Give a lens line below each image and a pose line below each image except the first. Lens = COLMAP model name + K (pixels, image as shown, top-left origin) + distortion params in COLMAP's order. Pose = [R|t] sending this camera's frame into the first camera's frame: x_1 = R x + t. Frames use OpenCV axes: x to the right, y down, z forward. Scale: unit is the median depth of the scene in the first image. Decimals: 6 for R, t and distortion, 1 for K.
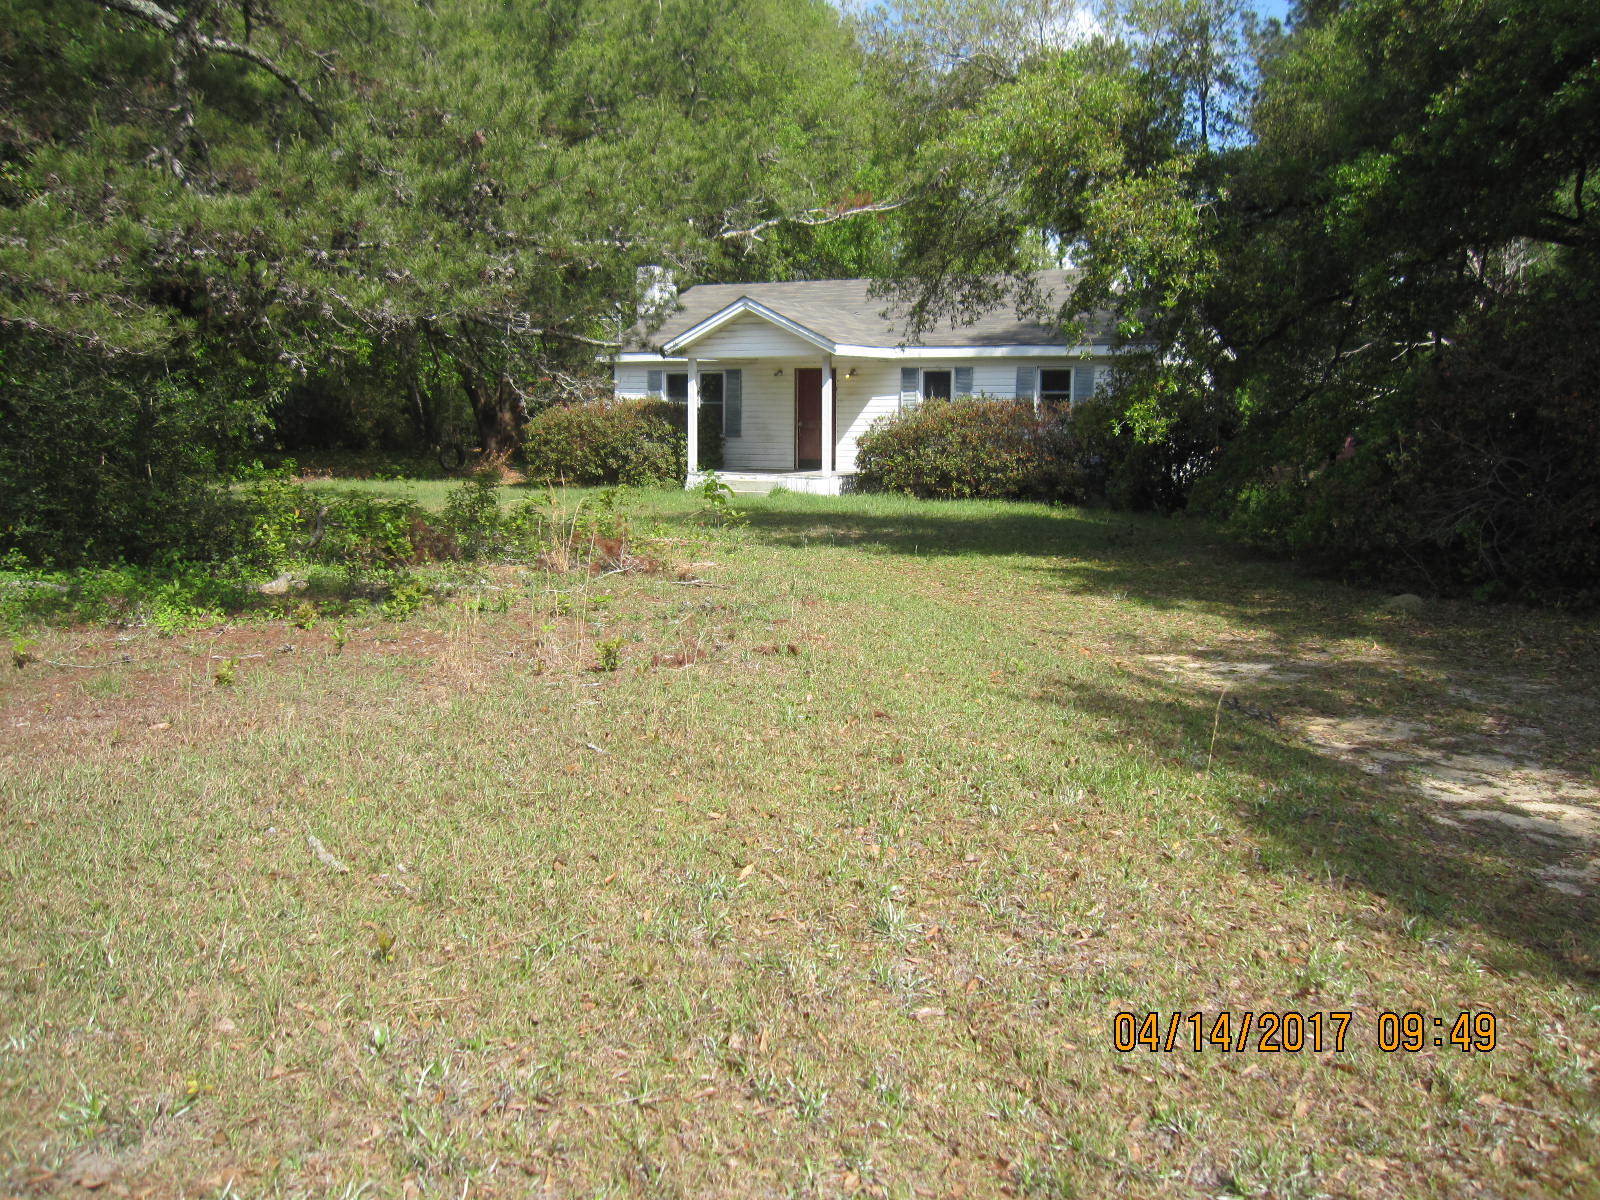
lens RADIAL K [[1336.3, 0, 806.5], [0, 1336.3, 595.5], [0, 0, 1]] dist [-0.069126, 0.038538]
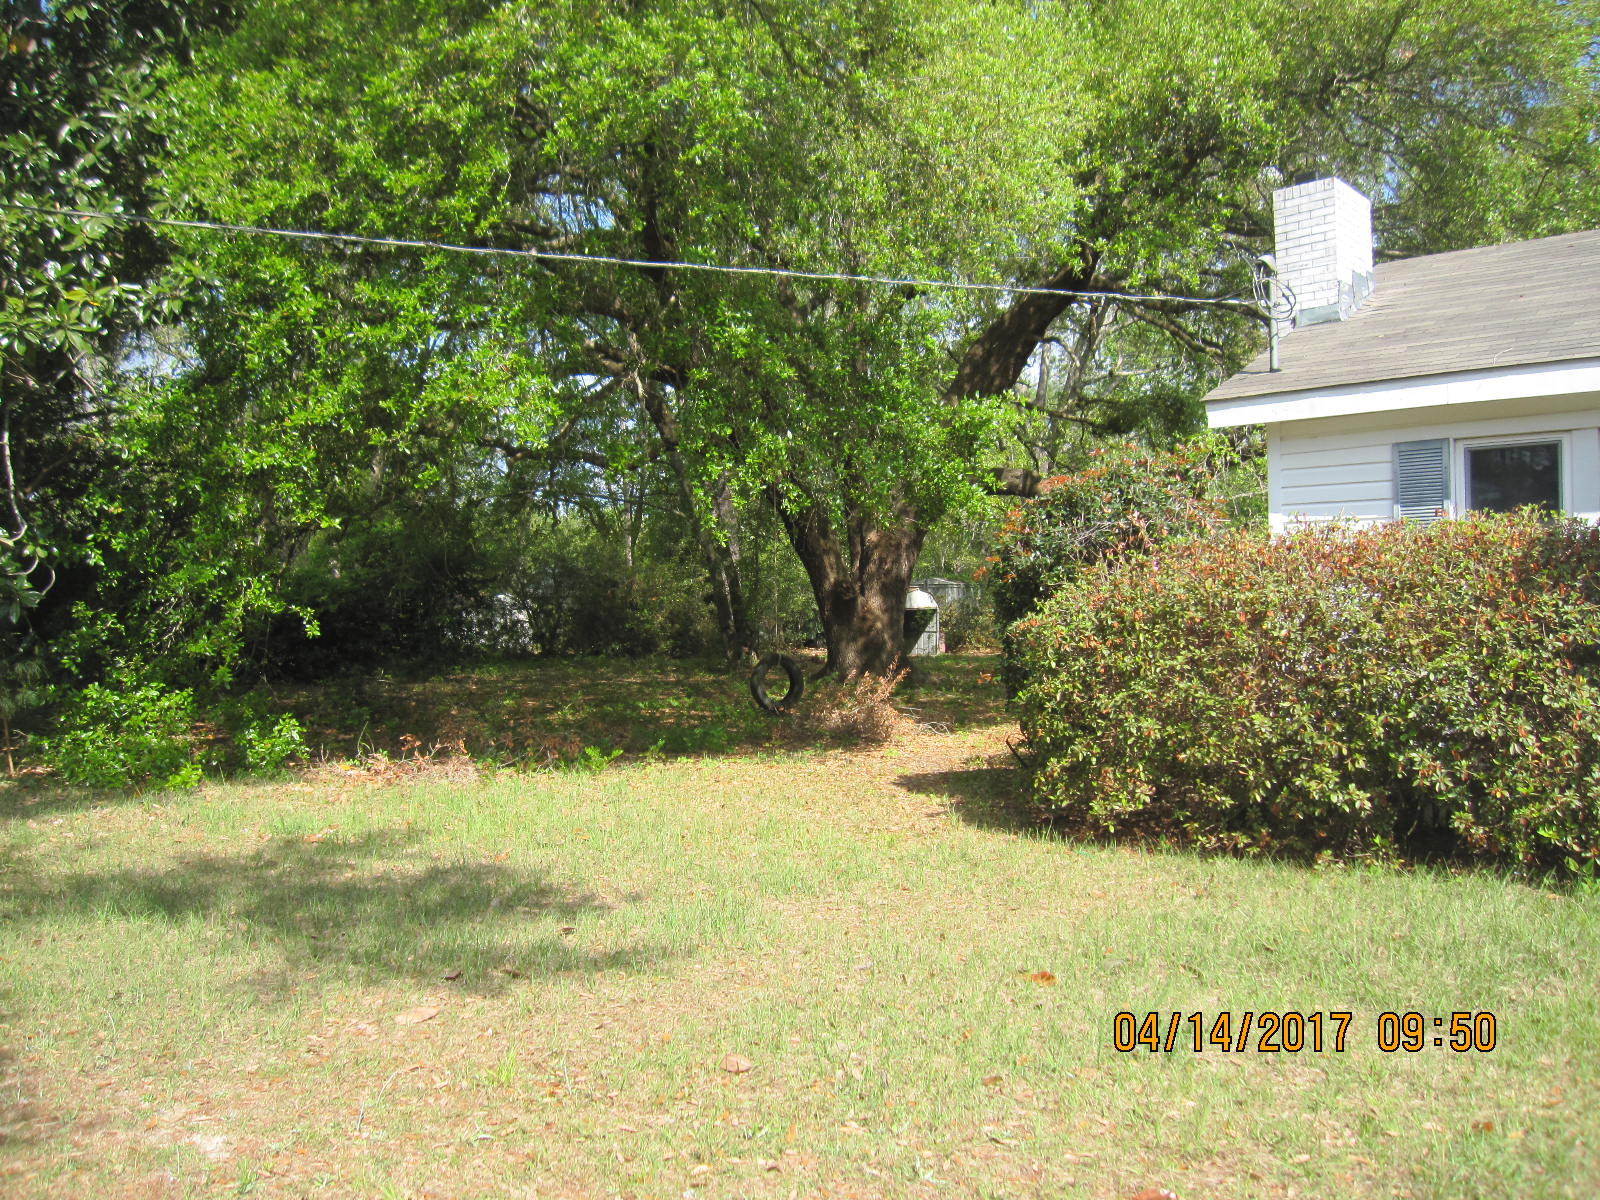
lens RADIAL K [[1336.3, 0, 806.5], [0, 1336.3, 595.5], [0, 0, 1]] dist [-0.069126, 0.038538]
pose [[0.972203, -0.015937, -0.233595, -0.192608], [-0.017782, 0.989773, -0.141537, -0.091578], [0.233462, 0.141757, 0.961977, 0.713037]]
